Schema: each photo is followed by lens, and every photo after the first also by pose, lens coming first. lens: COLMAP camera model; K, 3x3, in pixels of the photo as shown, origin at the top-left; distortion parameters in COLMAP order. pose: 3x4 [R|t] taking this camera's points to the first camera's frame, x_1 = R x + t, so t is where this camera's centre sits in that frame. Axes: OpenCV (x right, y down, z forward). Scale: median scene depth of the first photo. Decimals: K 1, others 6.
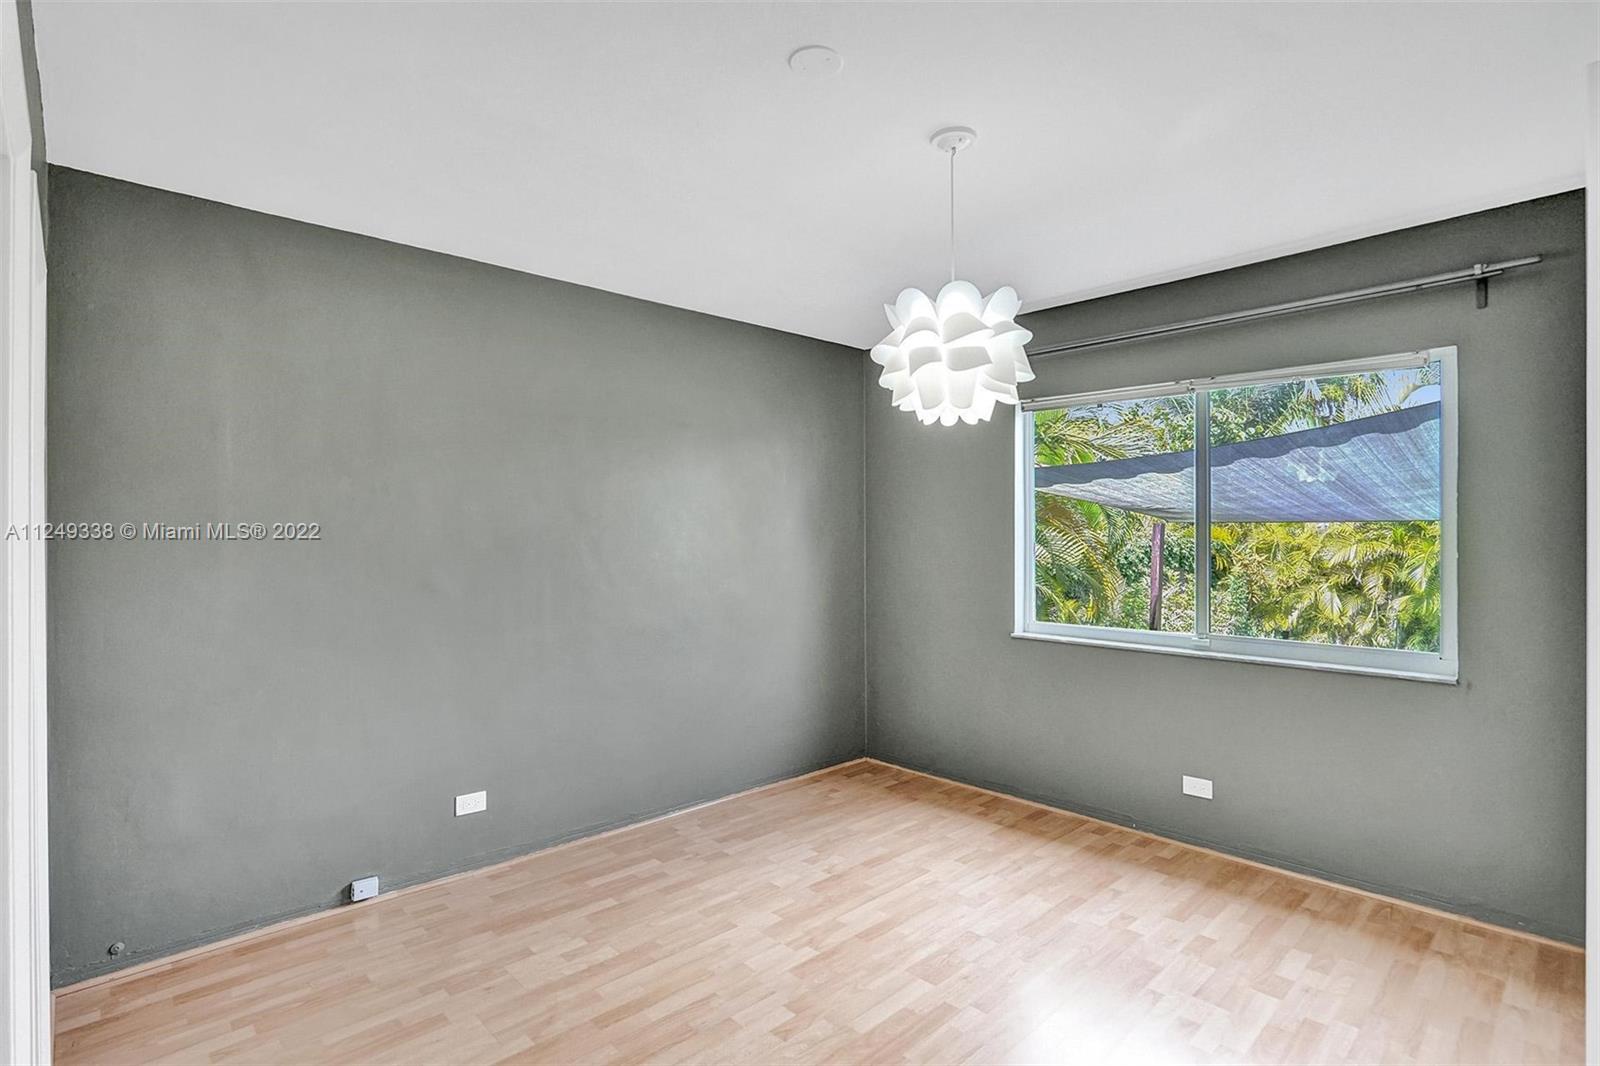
lens RADIAL K [[799.2, 0, 801.7], [0, 799.2, 543.0], [0, 0, 1]] dist [-0.004061, 0.001337]
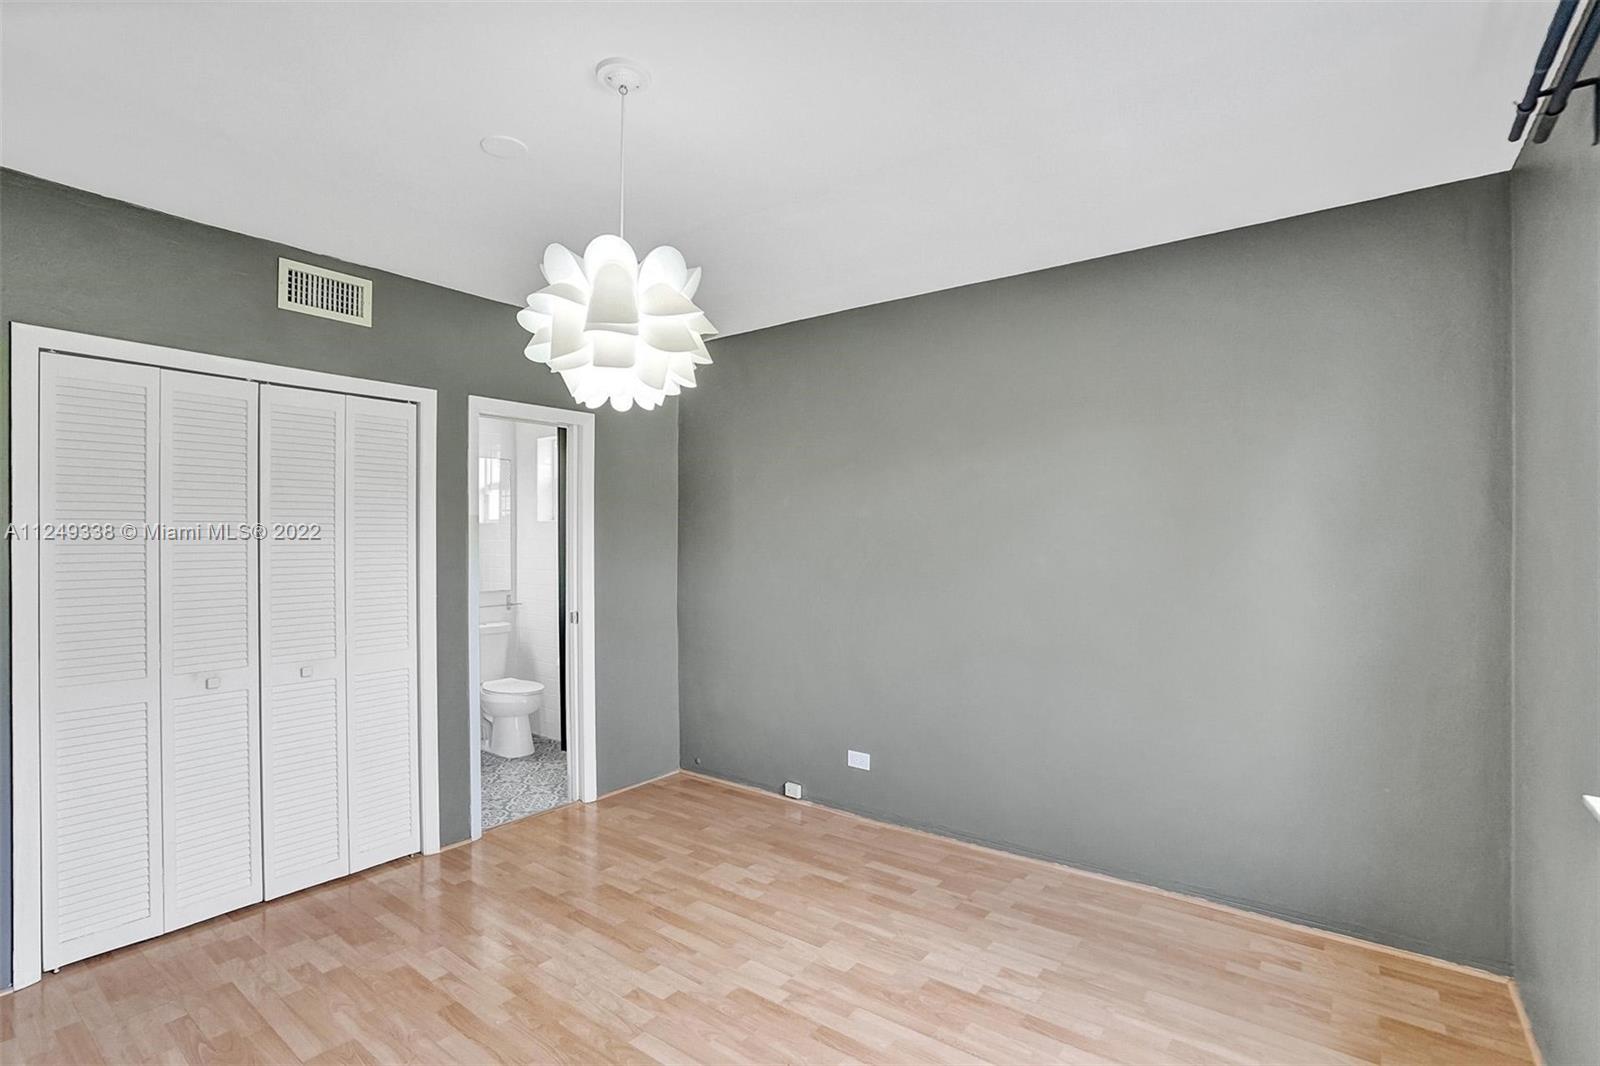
lens RADIAL K [[744.3, 0, 803.1], [0, 744.3, 533.0], [0, 0, 1]] dist [-0.029037, 0.004204]
pose [[0.155866, -0.013988, -0.987679, 0.763677], [-0.001690, 0.999894, -0.014427, -0.009706], [0.987777, 0.003918, 0.155826, 0.791744]]
